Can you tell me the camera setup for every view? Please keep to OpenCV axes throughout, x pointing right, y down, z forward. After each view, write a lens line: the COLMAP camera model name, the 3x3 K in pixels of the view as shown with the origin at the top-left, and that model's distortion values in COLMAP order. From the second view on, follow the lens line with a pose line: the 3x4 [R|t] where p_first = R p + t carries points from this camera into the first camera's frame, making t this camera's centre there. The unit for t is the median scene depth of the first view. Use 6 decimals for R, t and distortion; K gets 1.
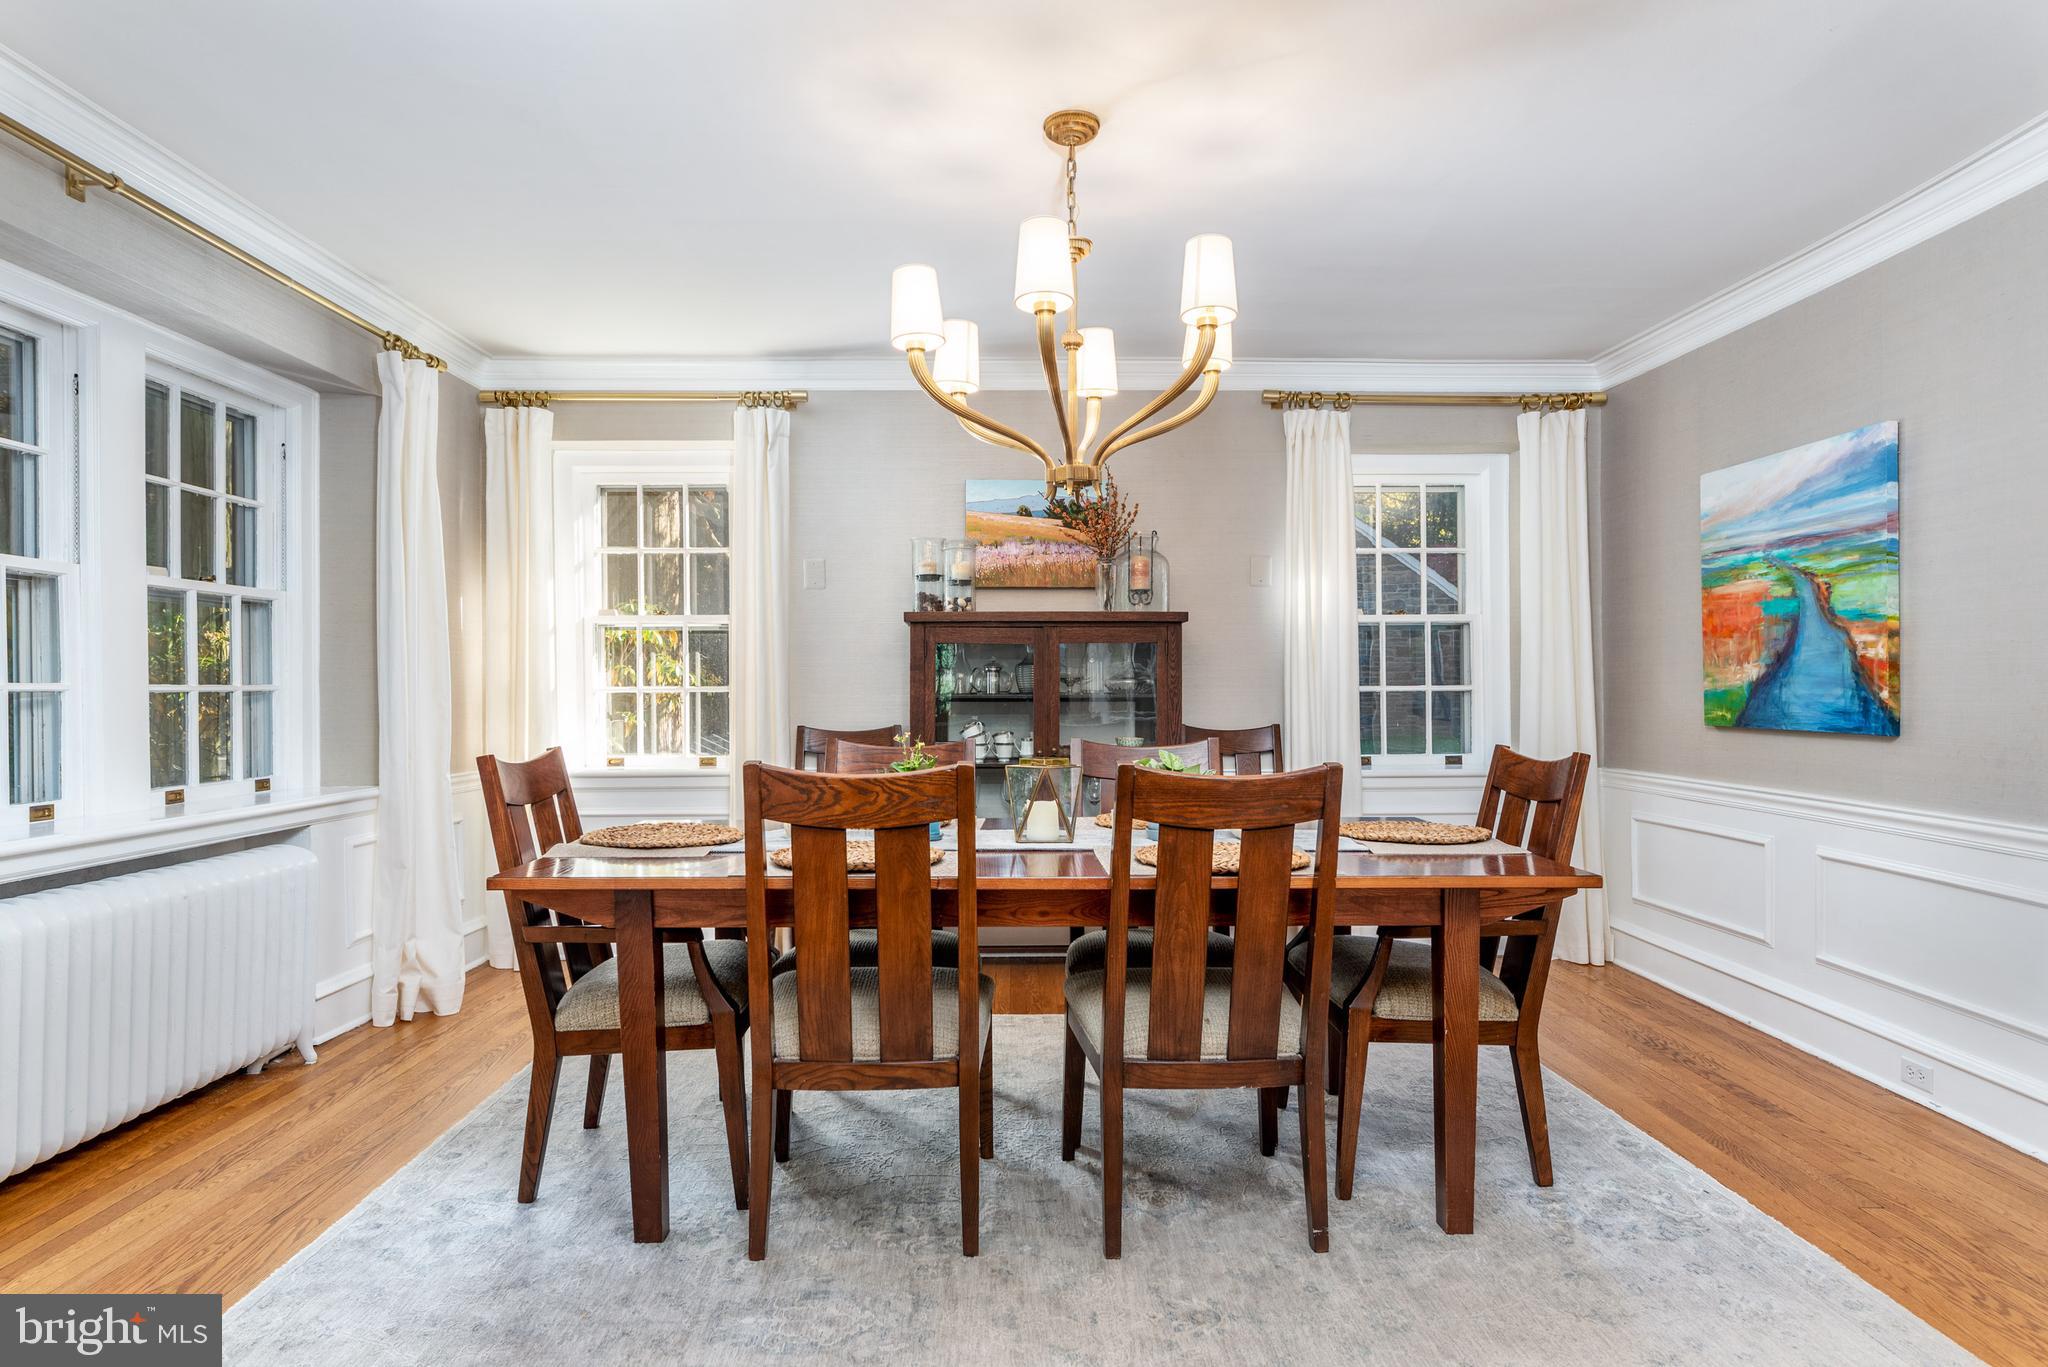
lens RADIAL K [[1192.1, 0, 1021.8], [0, 1192.1, 694.4], [0, 0, 1]] dist [-0.000764, -0.000218]
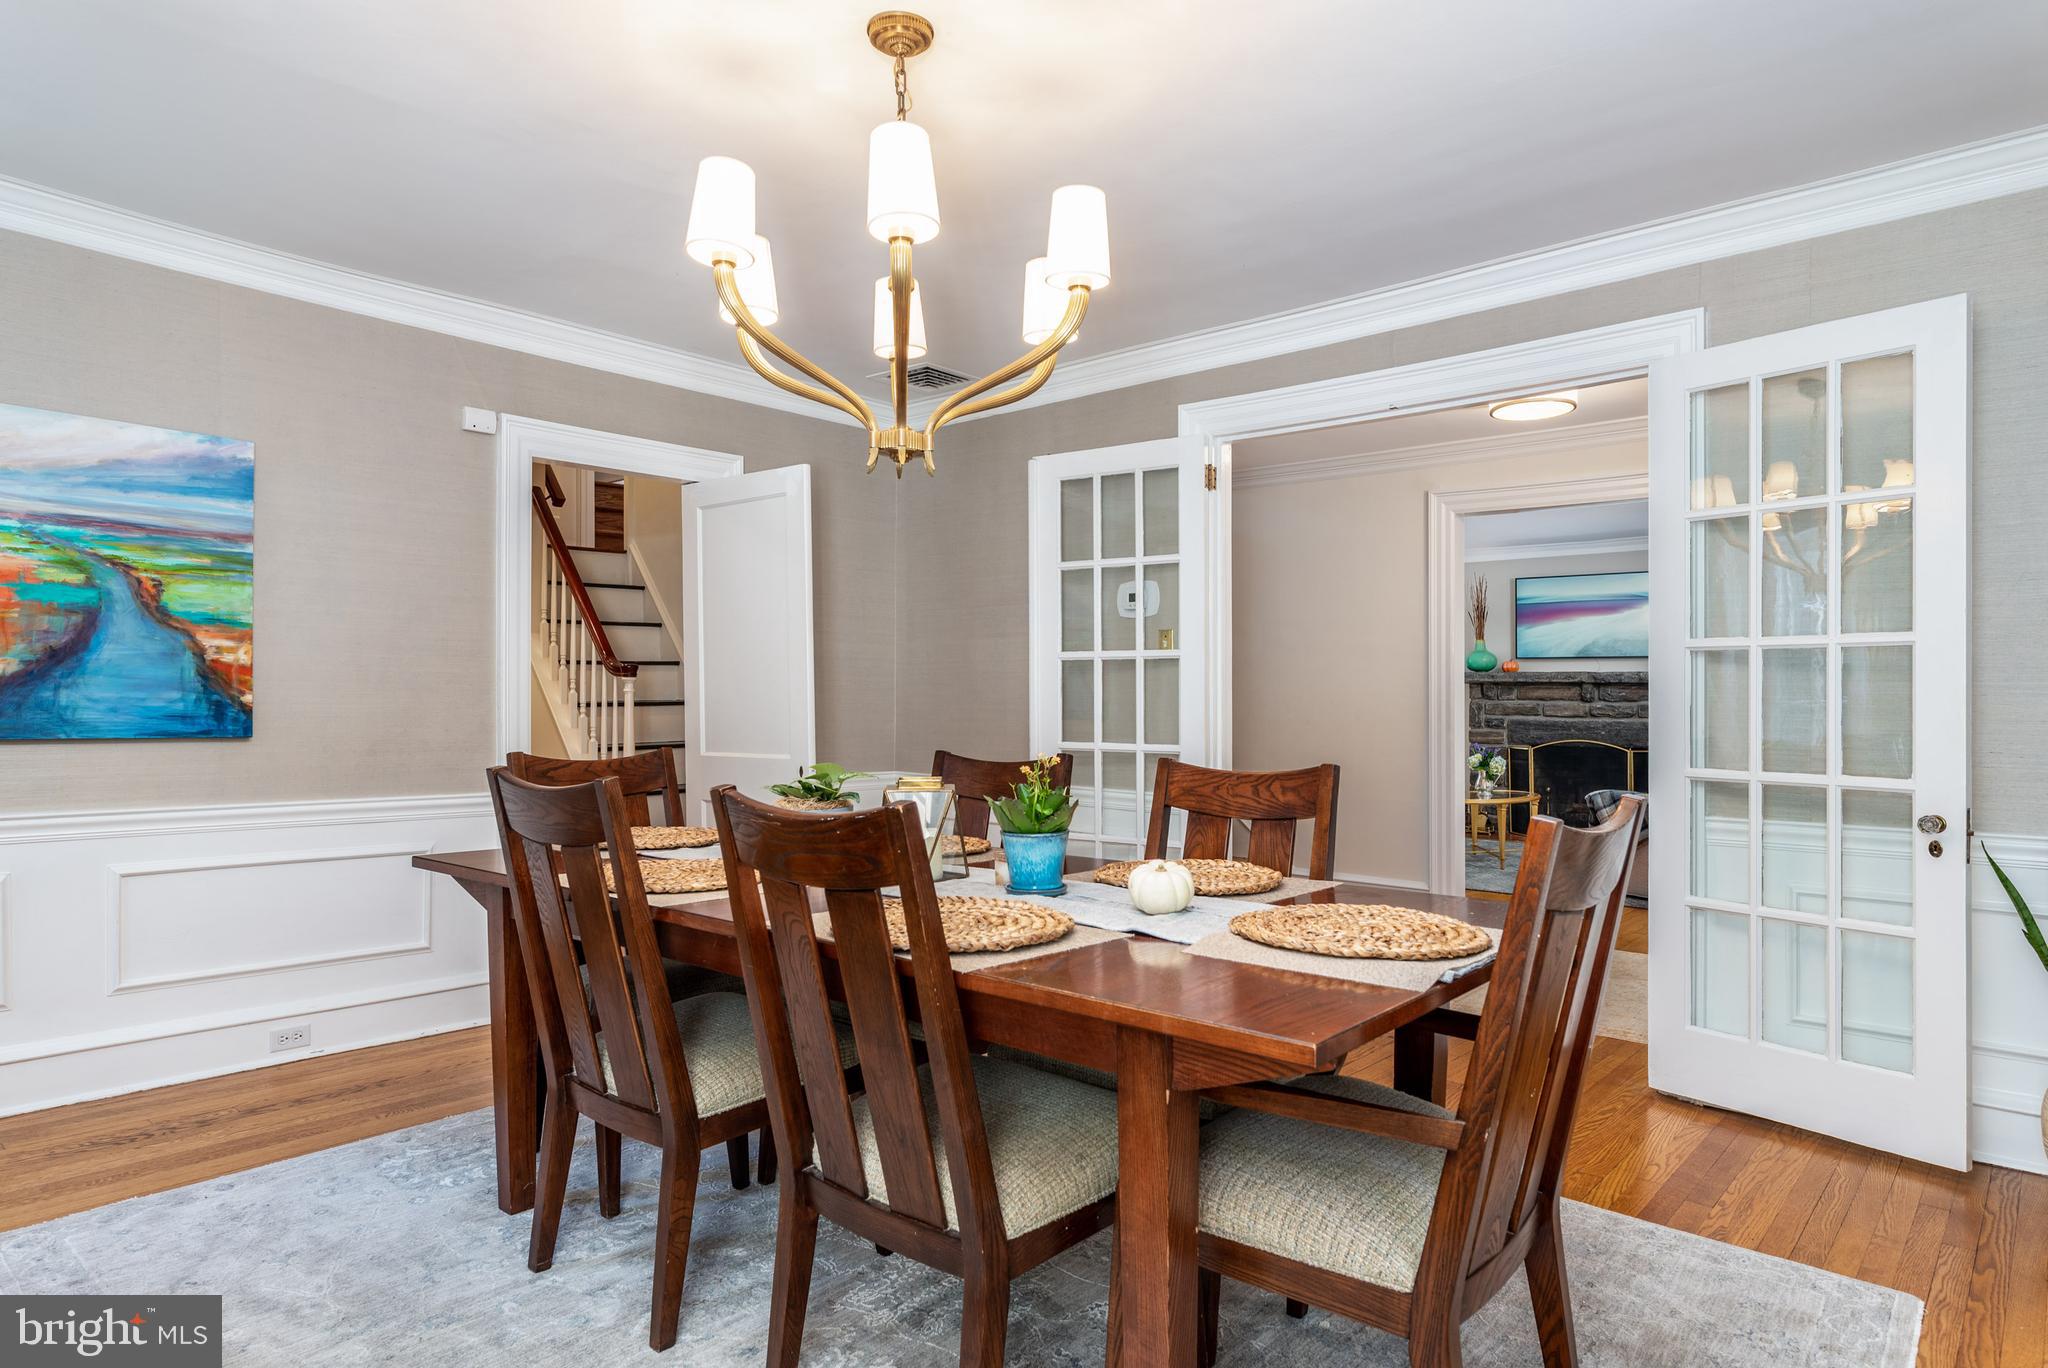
lens RADIAL K [[1192.1, 0, 1020.9], [0, 1192.1, 685.1], [0, 0, 1]] dist [-0.000764, -0.000218]
pose [[-0.740735, 0.012321, 0.671685, -0.467175], [-0.000046, 0.999831, -0.018390, 0.007228], [-0.671798, -0.013653, -0.740609, 1.245013]]
